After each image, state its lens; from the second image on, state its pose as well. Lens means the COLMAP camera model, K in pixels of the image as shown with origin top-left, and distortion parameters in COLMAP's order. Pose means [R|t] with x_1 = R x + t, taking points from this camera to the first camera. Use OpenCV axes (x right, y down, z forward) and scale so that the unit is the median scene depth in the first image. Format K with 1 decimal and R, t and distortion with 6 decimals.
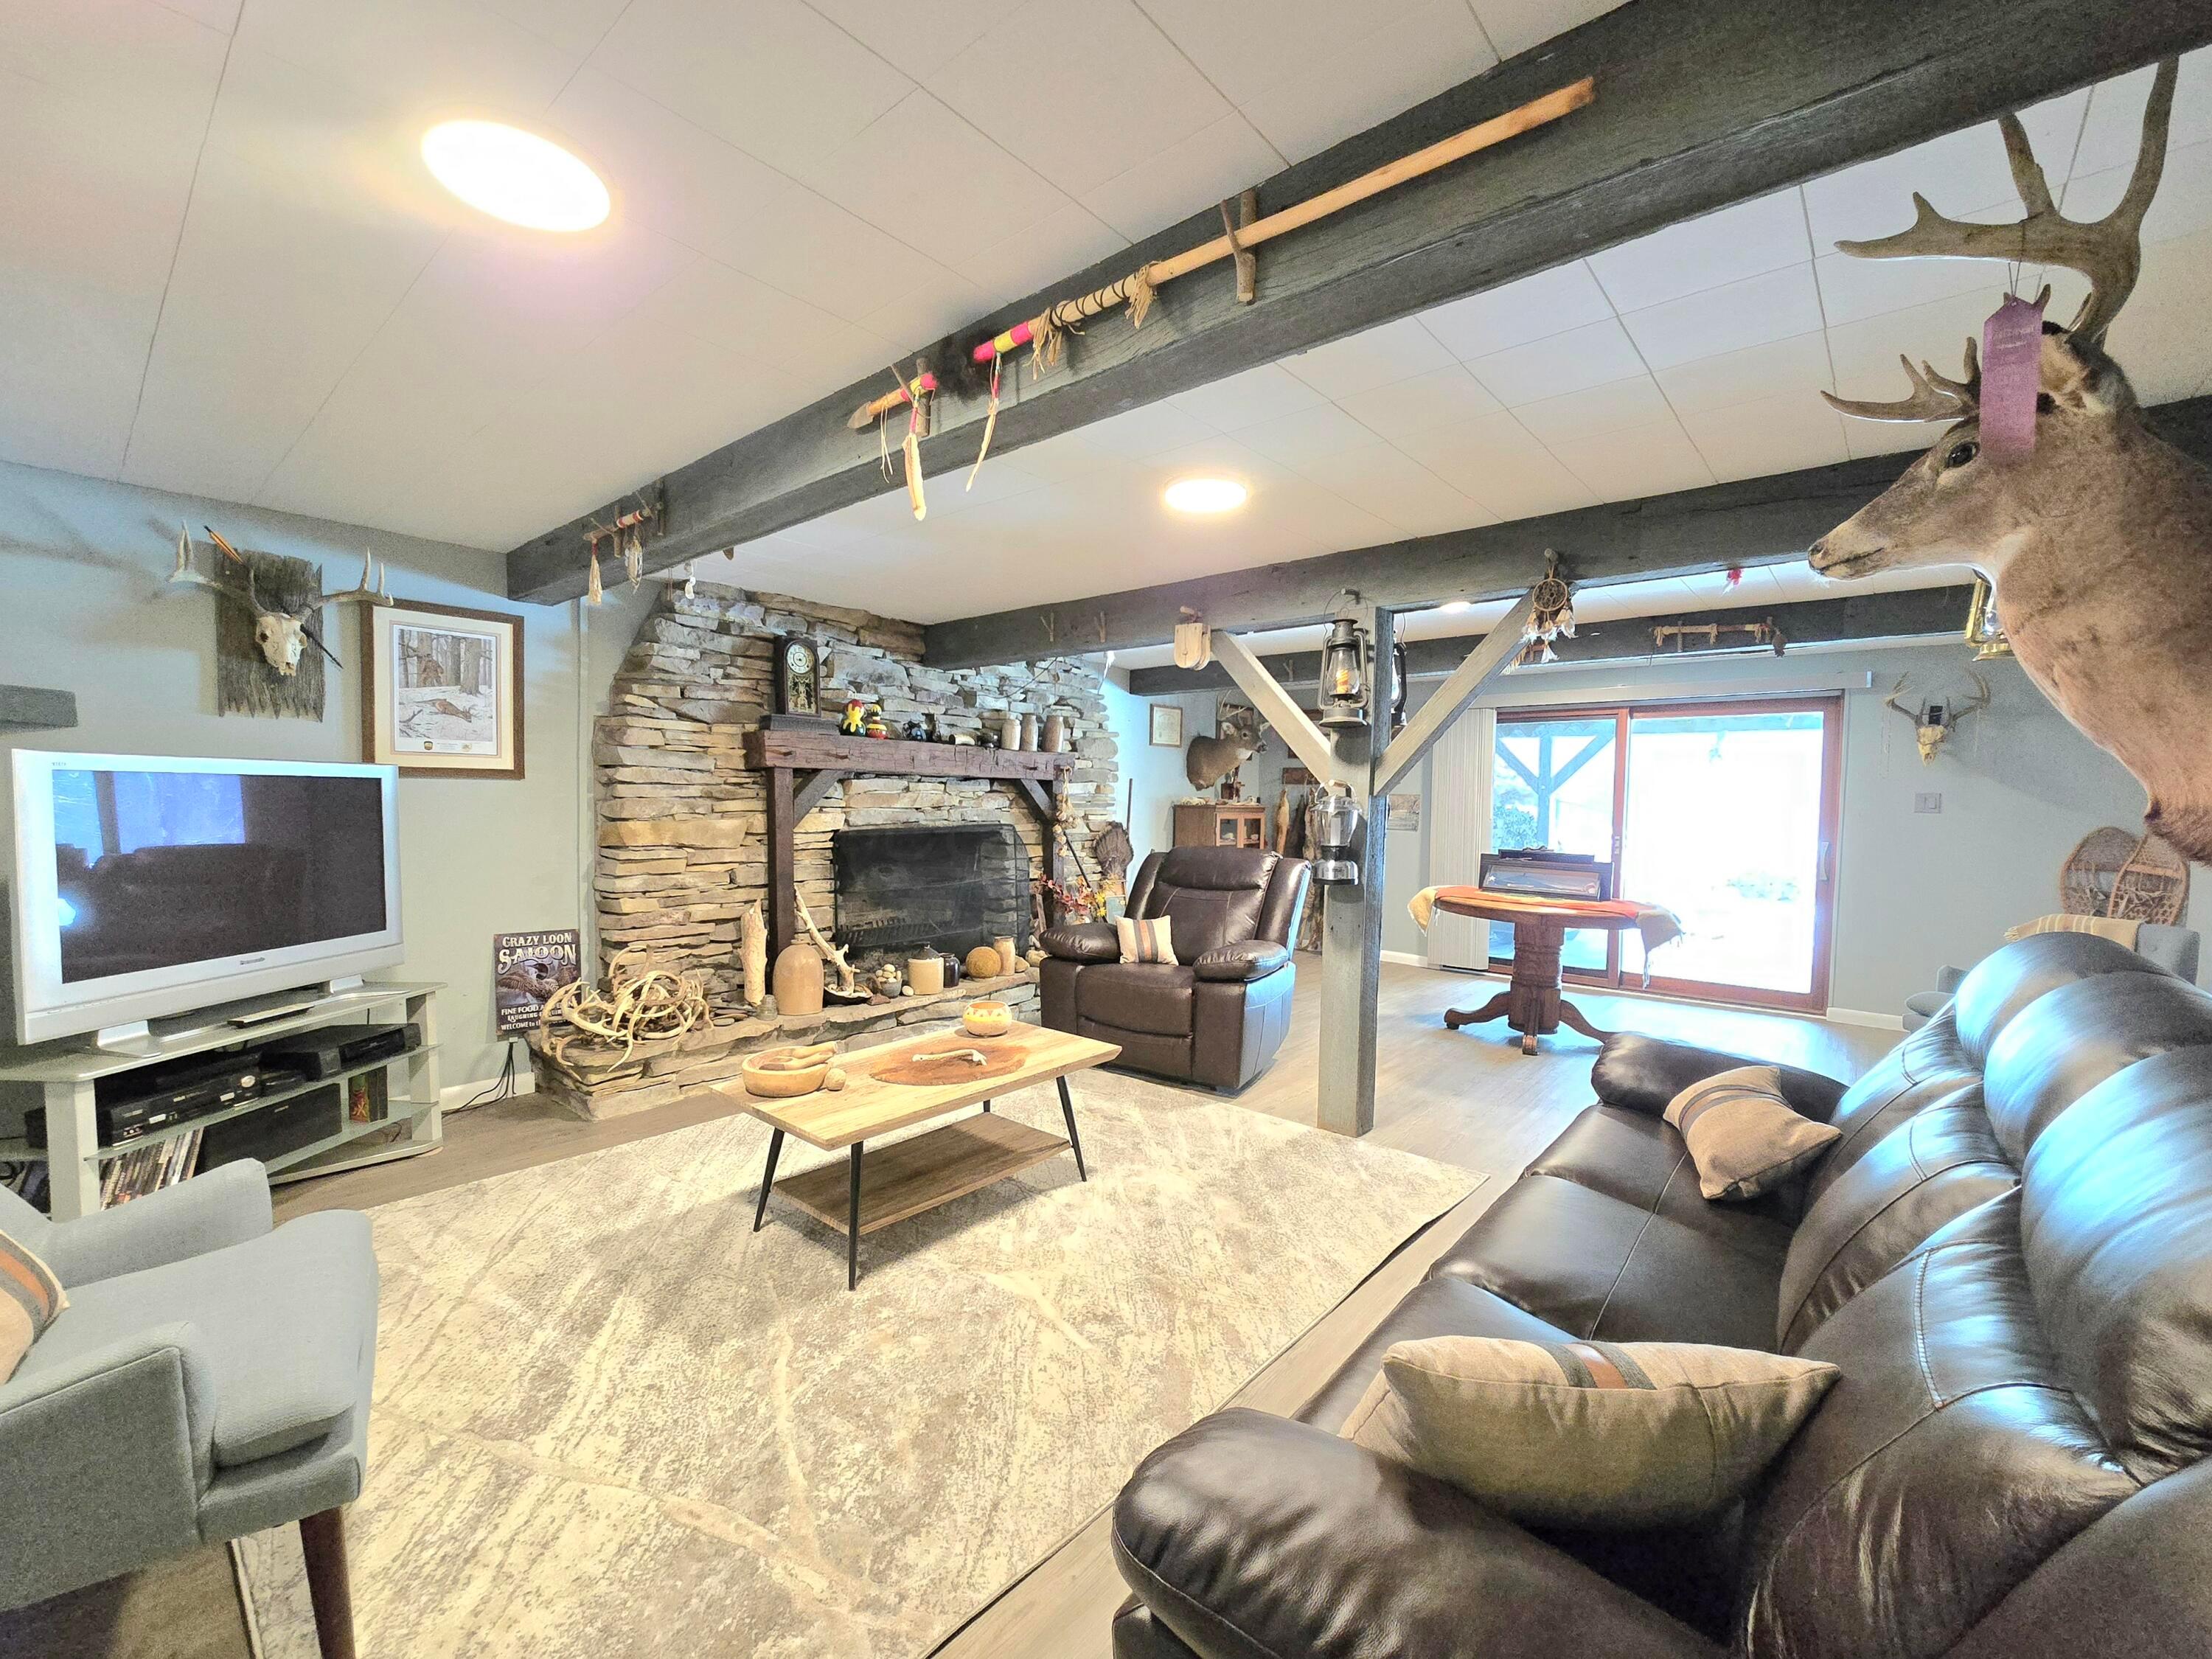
lens RADIAL K [[912.3, 0, 1104.6], [0, 912.3, 832.1], [0, 0, 1]] dist [-0.005523, 0.000413]
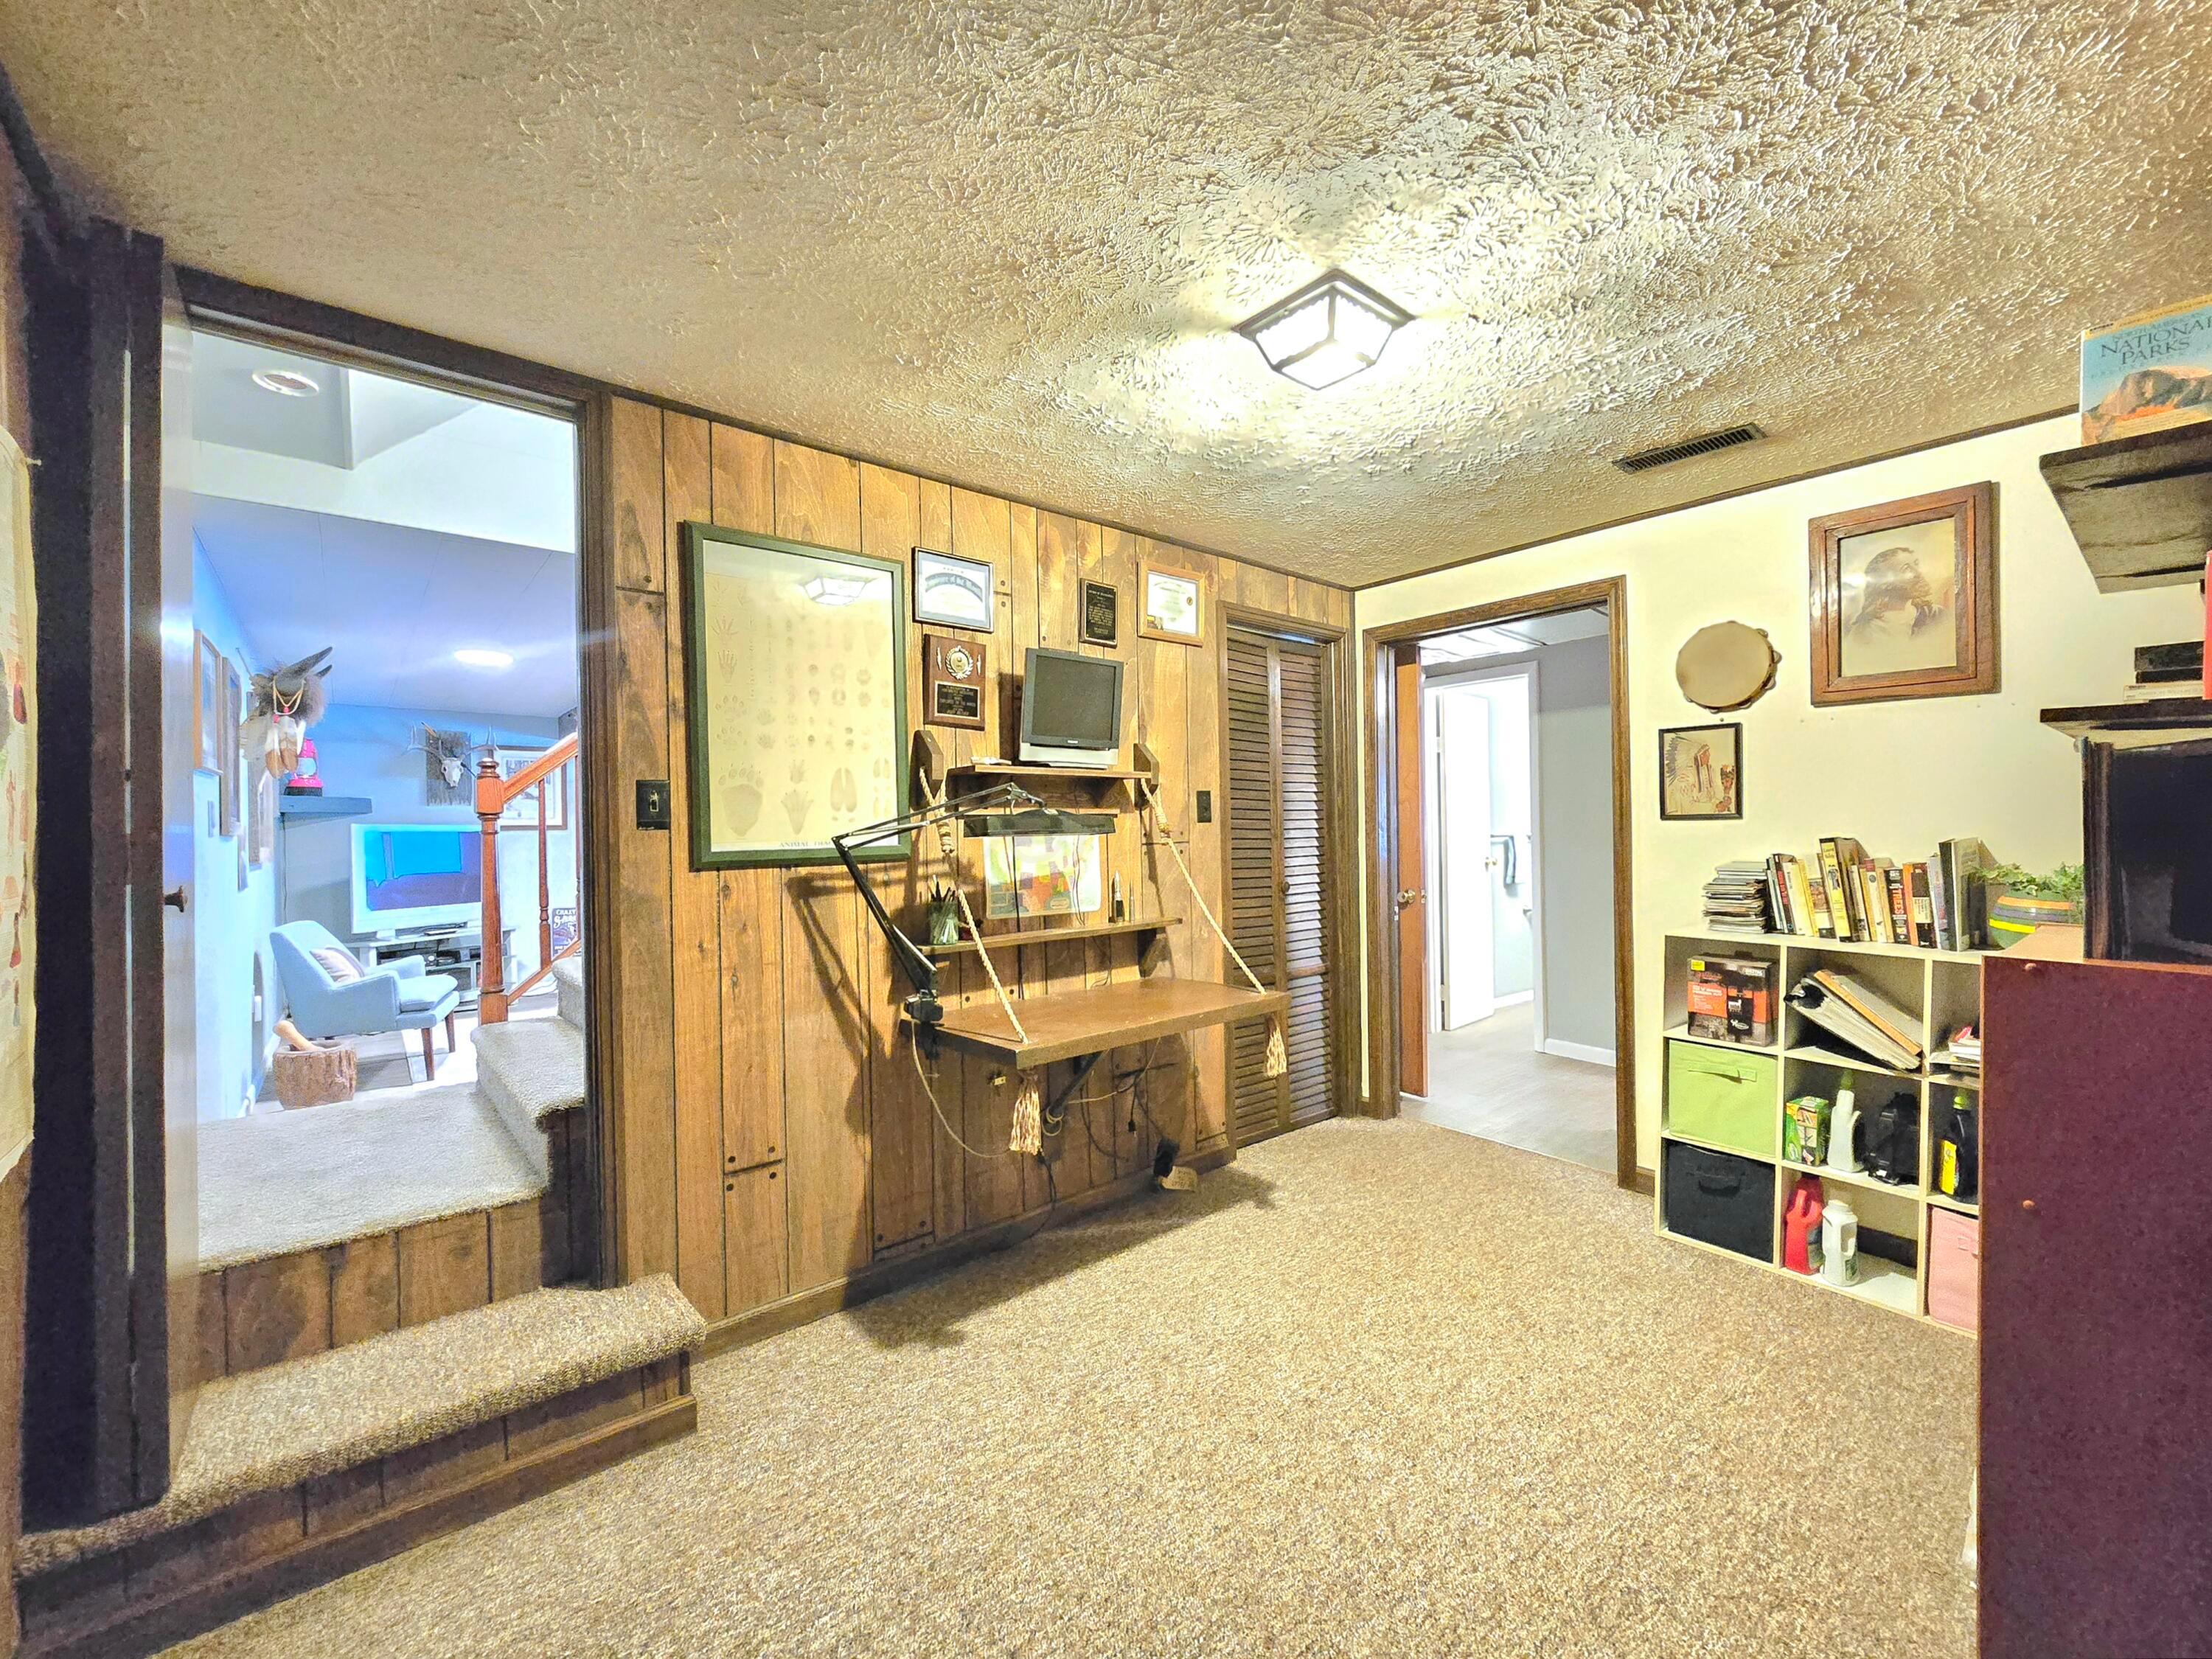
lens RADIAL K [[912.3, 0, 1117.7], [0, 912.3, 826.8], [0, 0, 1]] dist [-0.005523, 0.000413]
pose [[0.987707, -0.022064, -0.154752, 1.081794], [0.014900, 0.998770, -0.047302, 0.059159], [0.155605, 0.044414, 0.986820, -0.973510]]
